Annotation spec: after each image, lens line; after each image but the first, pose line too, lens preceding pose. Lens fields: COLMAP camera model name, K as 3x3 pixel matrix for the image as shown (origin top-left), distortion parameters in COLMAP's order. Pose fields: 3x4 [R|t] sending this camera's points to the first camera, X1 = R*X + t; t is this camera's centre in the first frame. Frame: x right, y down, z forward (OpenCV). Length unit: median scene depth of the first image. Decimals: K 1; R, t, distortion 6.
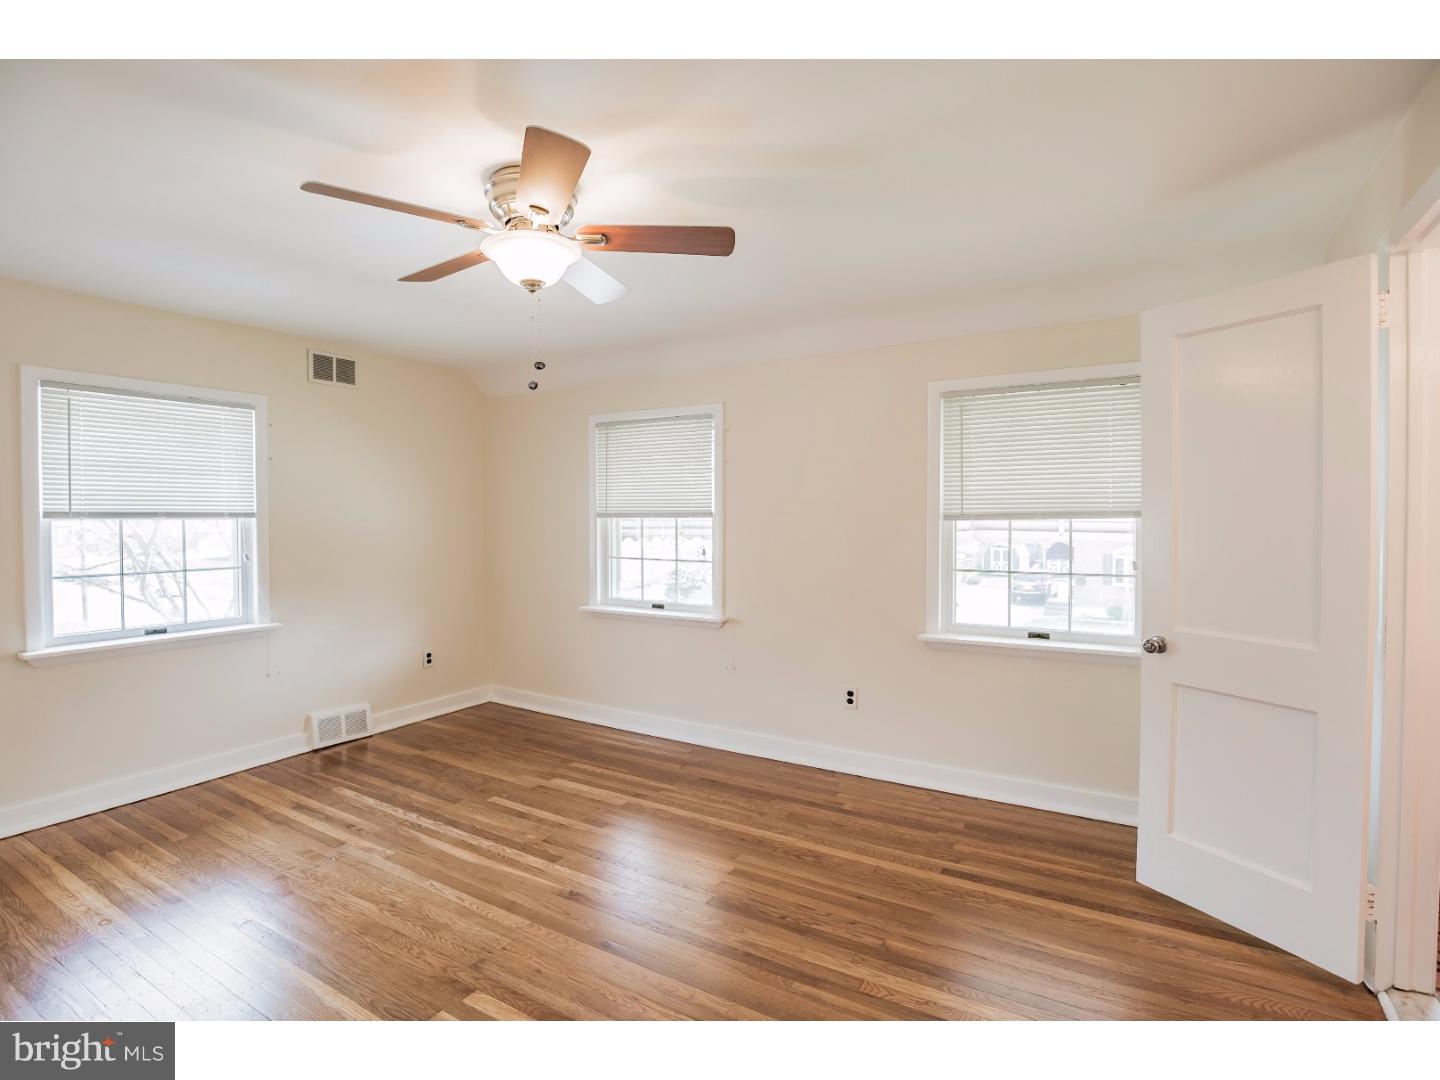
lens RADIAL K [[671.8, 0, 715.0], [0, 671.8, 534.7], [0, 0, 1]] dist [-0.021462, 0.000287]
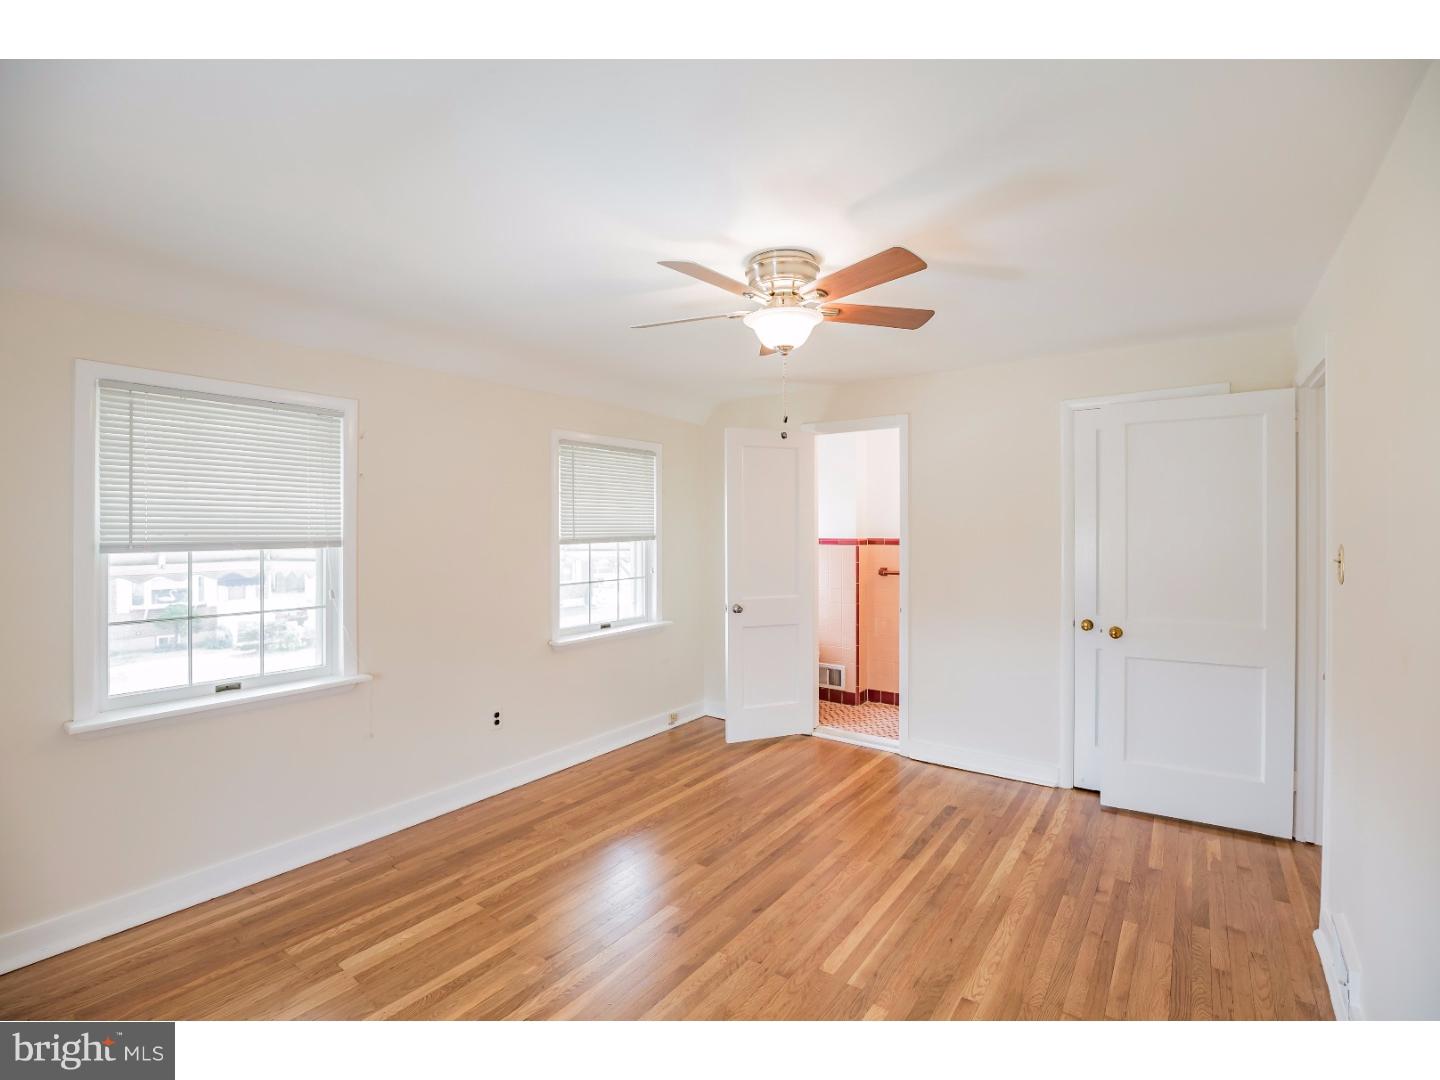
lens RADIAL K [[671.8, 0, 715.0], [0, 671.8, 534.7], [0, 0, 1]] dist [-0.021462, 0.000287]
pose [[0.114964, 0.001930, 0.993368, -0.842530], [0.043082, 0.999048, -0.006927, -0.018386], [-0.992435, 0.043592, 0.114771, 0.583567]]
